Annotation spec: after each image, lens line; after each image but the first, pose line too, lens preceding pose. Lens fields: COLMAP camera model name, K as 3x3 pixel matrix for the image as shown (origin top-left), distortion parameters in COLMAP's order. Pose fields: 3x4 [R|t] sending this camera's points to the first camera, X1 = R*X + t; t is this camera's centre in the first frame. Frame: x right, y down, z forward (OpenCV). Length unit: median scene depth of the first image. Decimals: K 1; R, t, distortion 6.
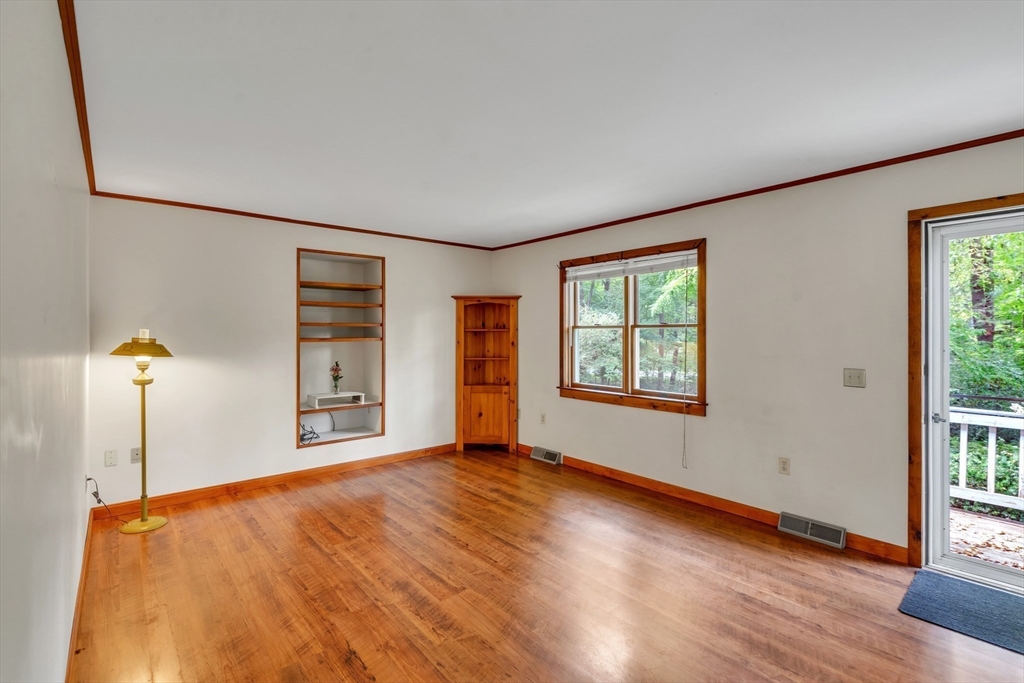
lens RADIAL K [[471.3, 0, 516.9], [0, 471.3, 337.5], [0, 0, 1]] dist [0.000338, 0.000244]
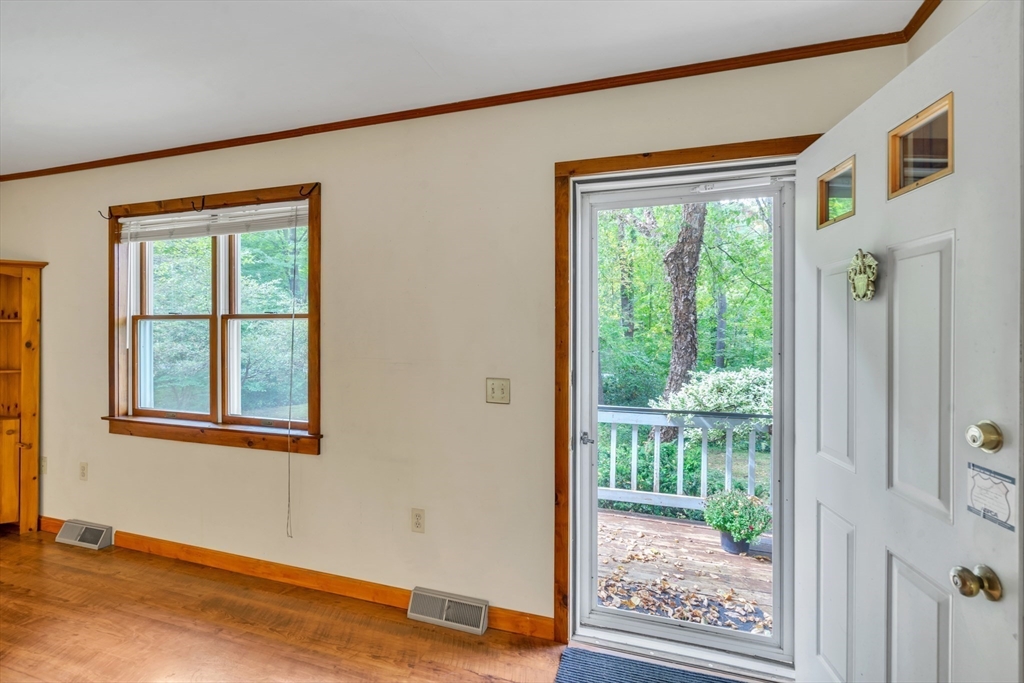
lens RADIAL K [[468.4, 0, 512.3], [0, 468.4, 337.7], [0, 0, 1]] dist [-0.003384, 0.000016]
pose [[0.858566, -0.004370, 0.512684, 0.329322], [-0.000257, 0.999960, 0.008954, -0.001453], [-0.512702, -0.007819, 0.858531, 0.336308]]
